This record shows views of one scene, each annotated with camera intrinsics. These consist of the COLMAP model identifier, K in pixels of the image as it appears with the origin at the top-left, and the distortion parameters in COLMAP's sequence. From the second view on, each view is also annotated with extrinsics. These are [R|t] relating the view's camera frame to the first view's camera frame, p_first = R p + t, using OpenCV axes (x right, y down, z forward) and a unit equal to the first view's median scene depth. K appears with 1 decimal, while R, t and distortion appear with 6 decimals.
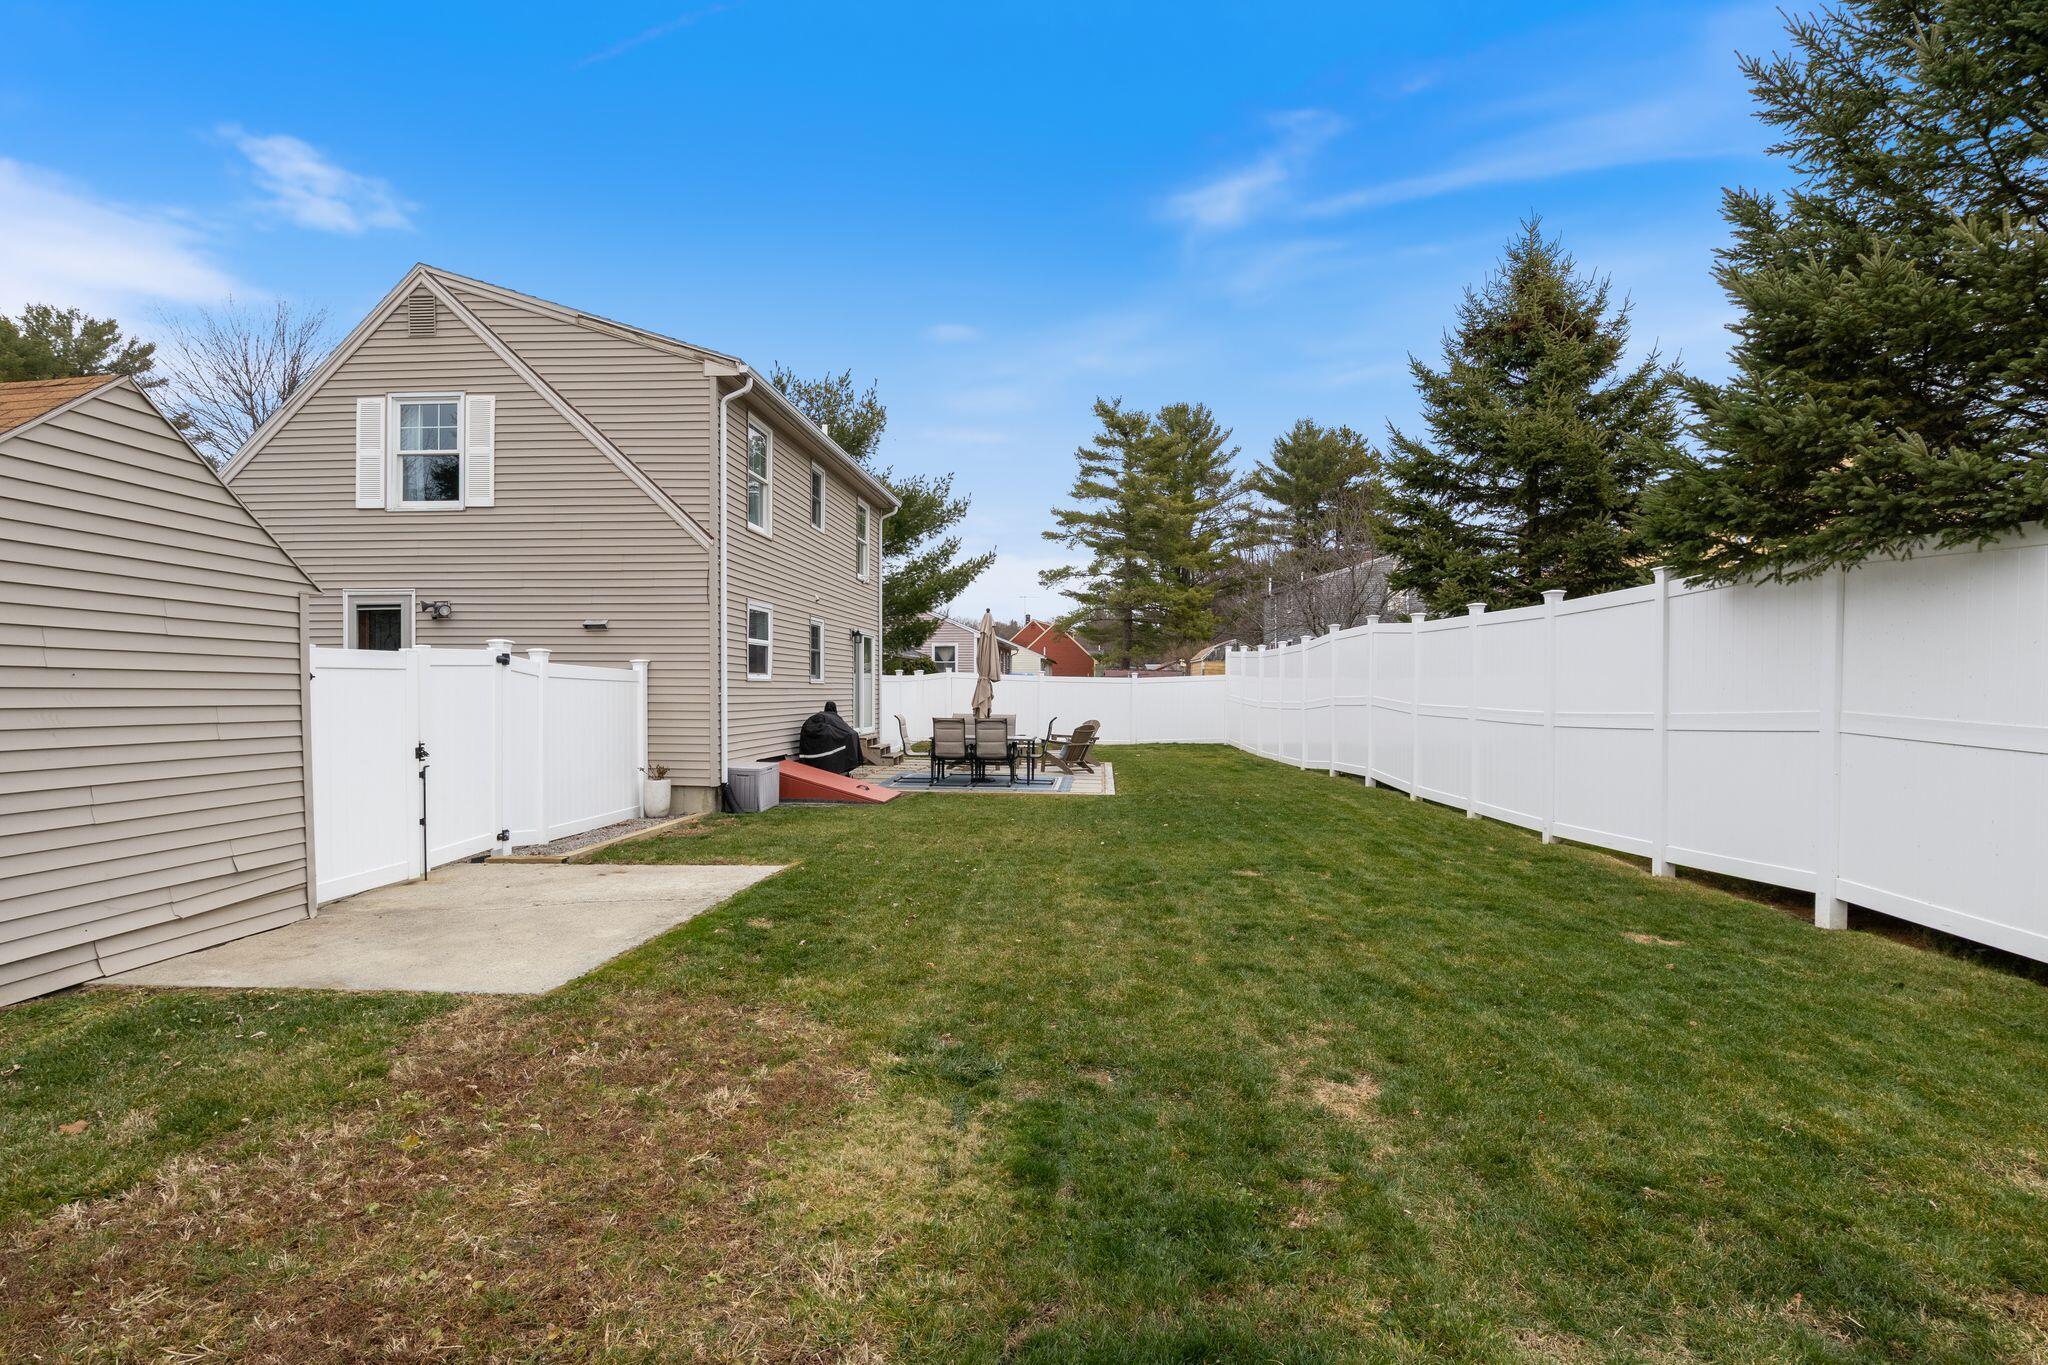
lens RADIAL K [[1010.6, 0, 1024.0], [0, 1010.6, 682.5], [0, 0, 1]] dist [-0.101686, -0.000168]
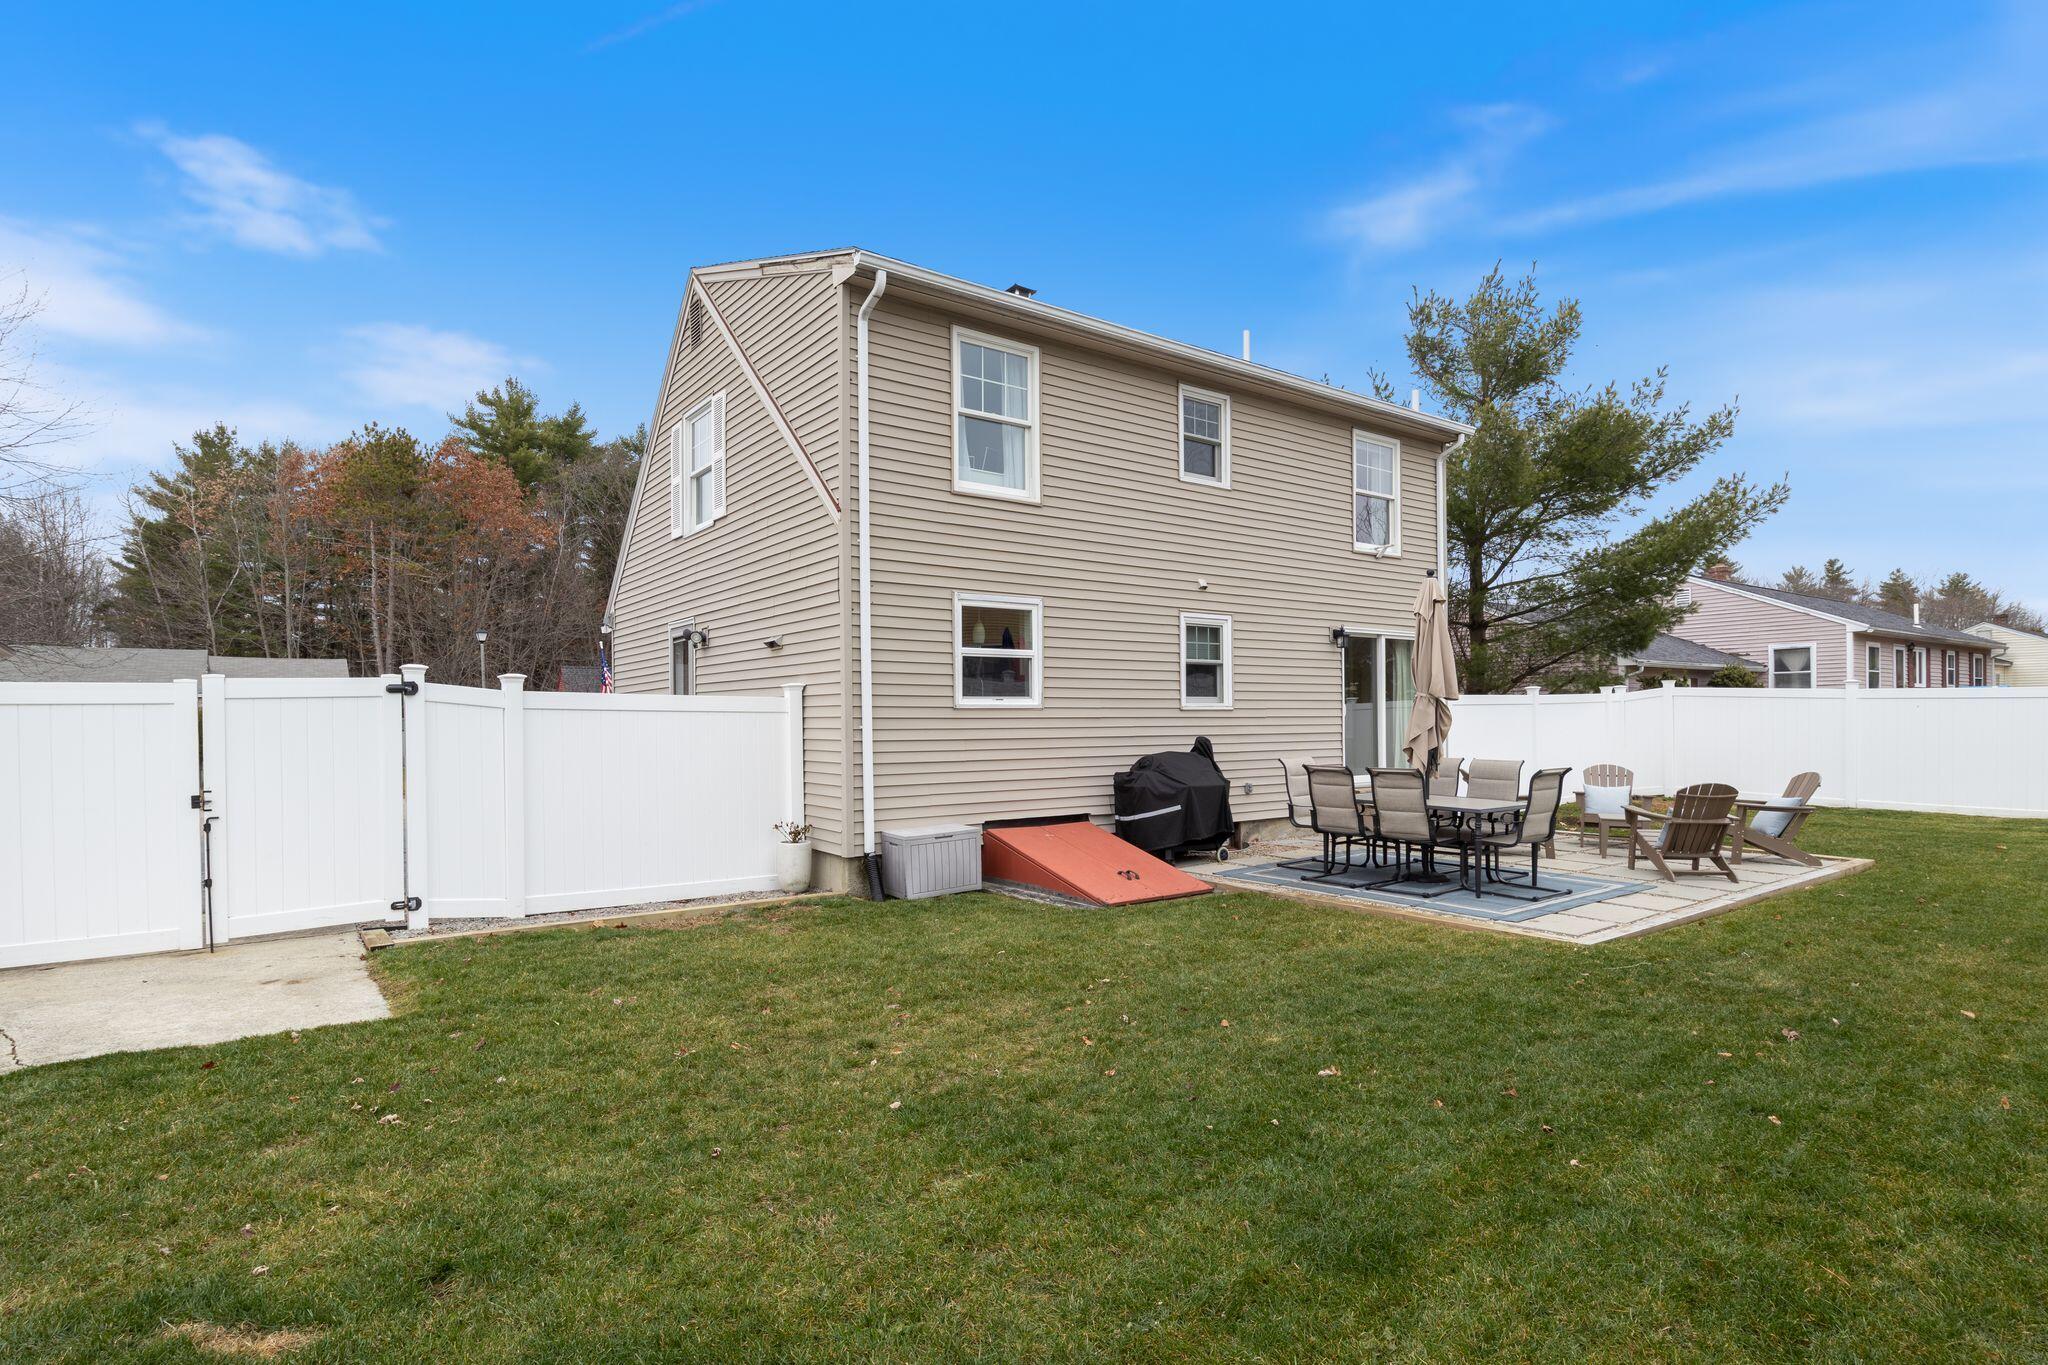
lens RADIAL K [[1031.1, 0, 1019.9], [0, 1031.1, 713.6], [0, 0, 1]] dist [-0.003228, -0.000056]
pose [[0.642306, -0.018429, -0.766226, 0.300668], [0.017866, 0.999799, -0.009070, 0.009149], [0.766240, -0.007864, 0.642507, 0.547974]]
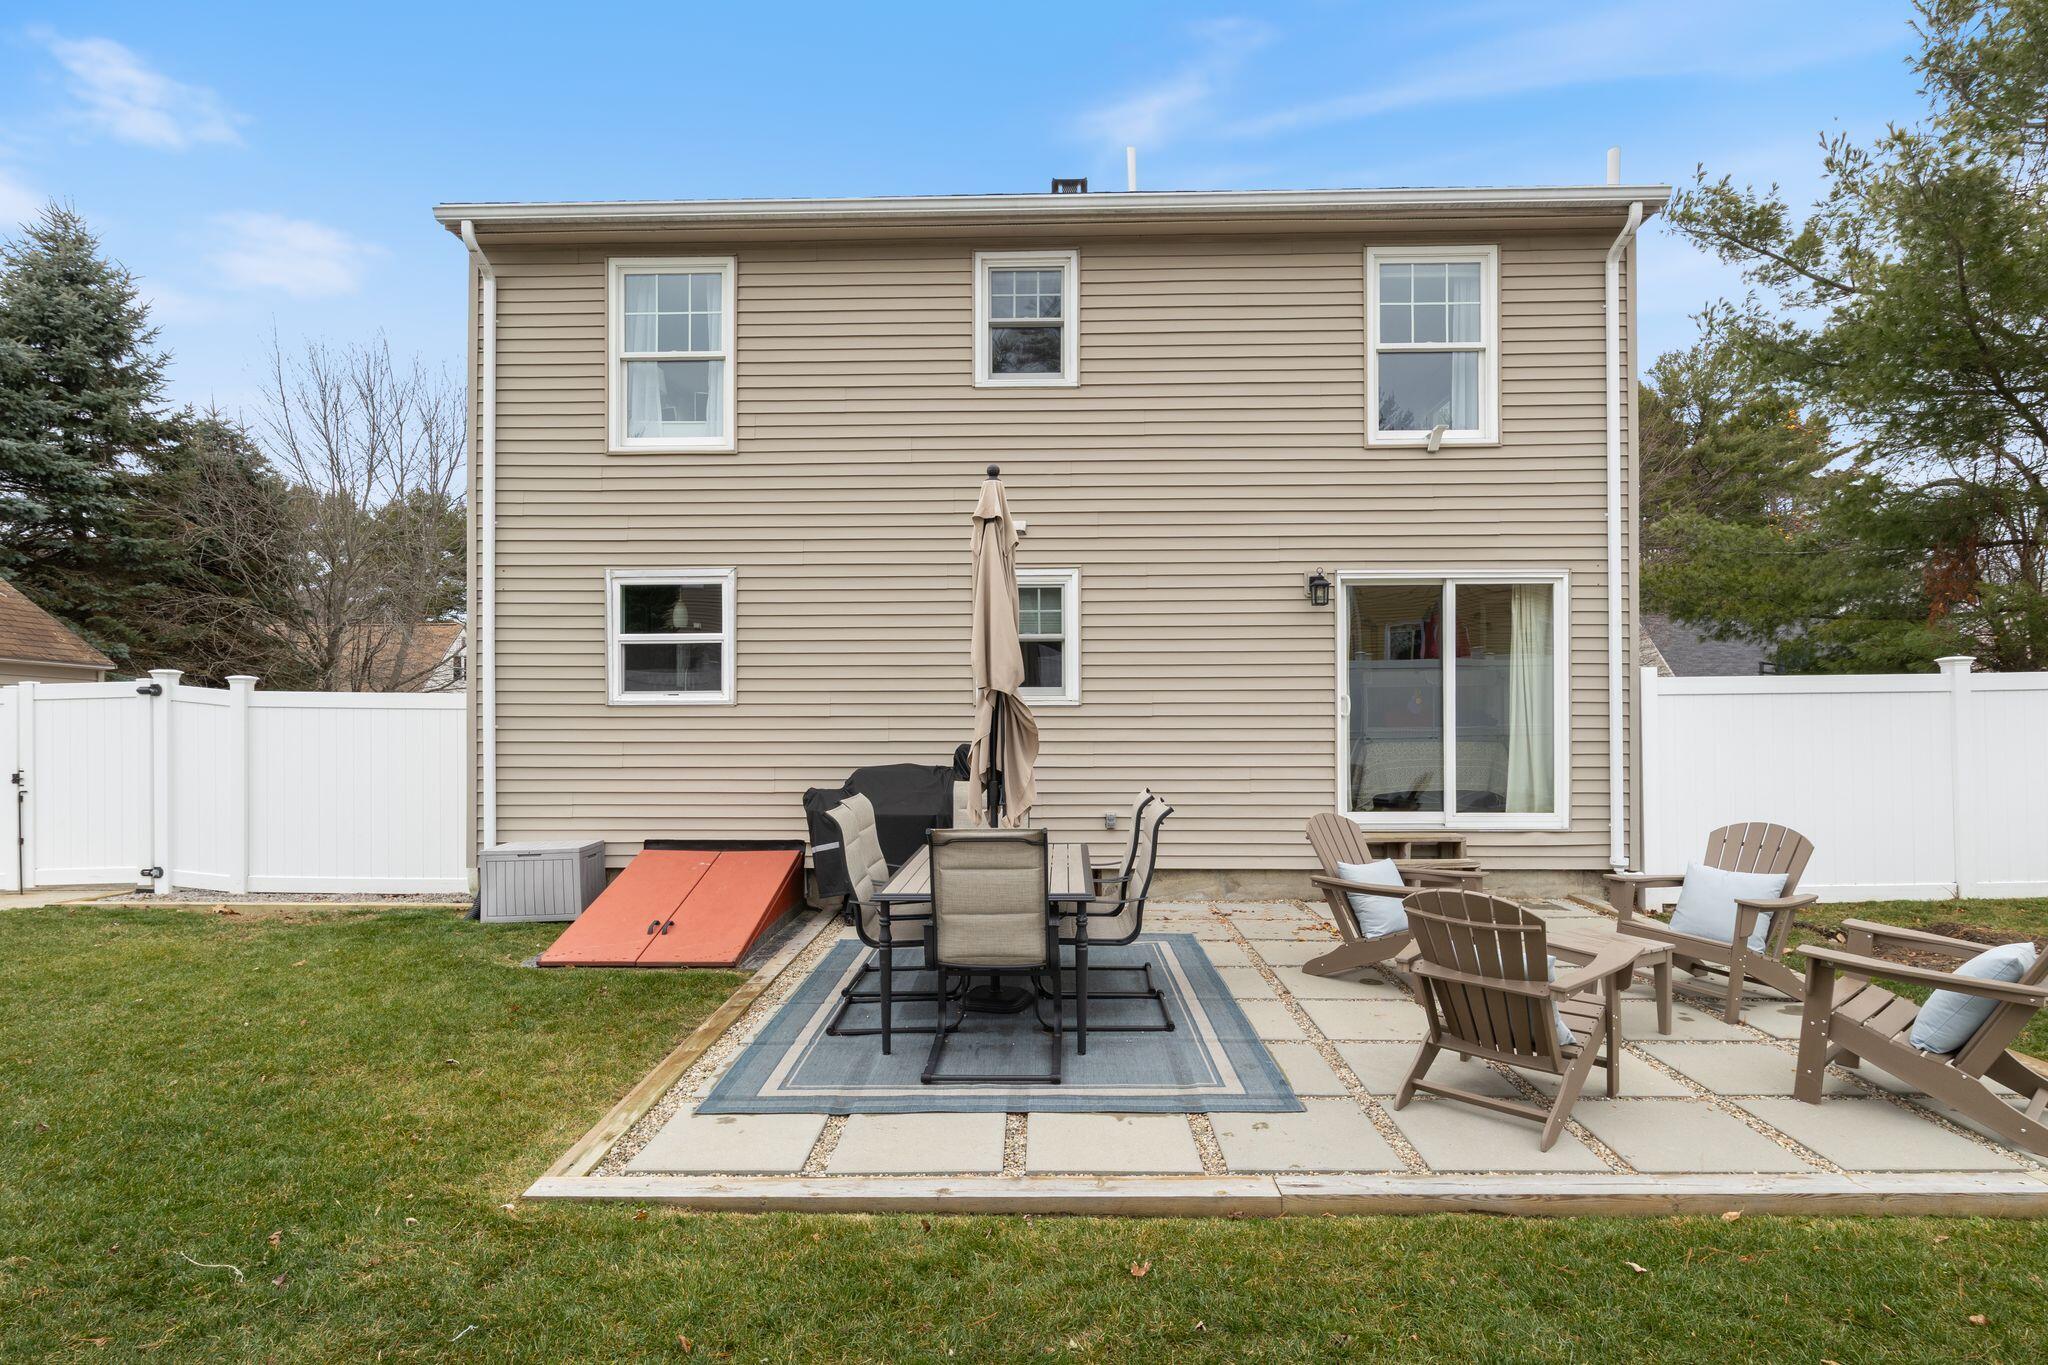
lens RADIAL K [[1021.5, 0, 1022.2], [0, 1021.5, 709.9], [0, 0, 1]] dist [0.008629, 0.000480]
pose [[0.037368, -0.017444, -0.999149, 0.340487], [0.008820, 0.999814, -0.017126, 0.013511], [0.999263, -0.008172, 0.037514, 1.189835]]
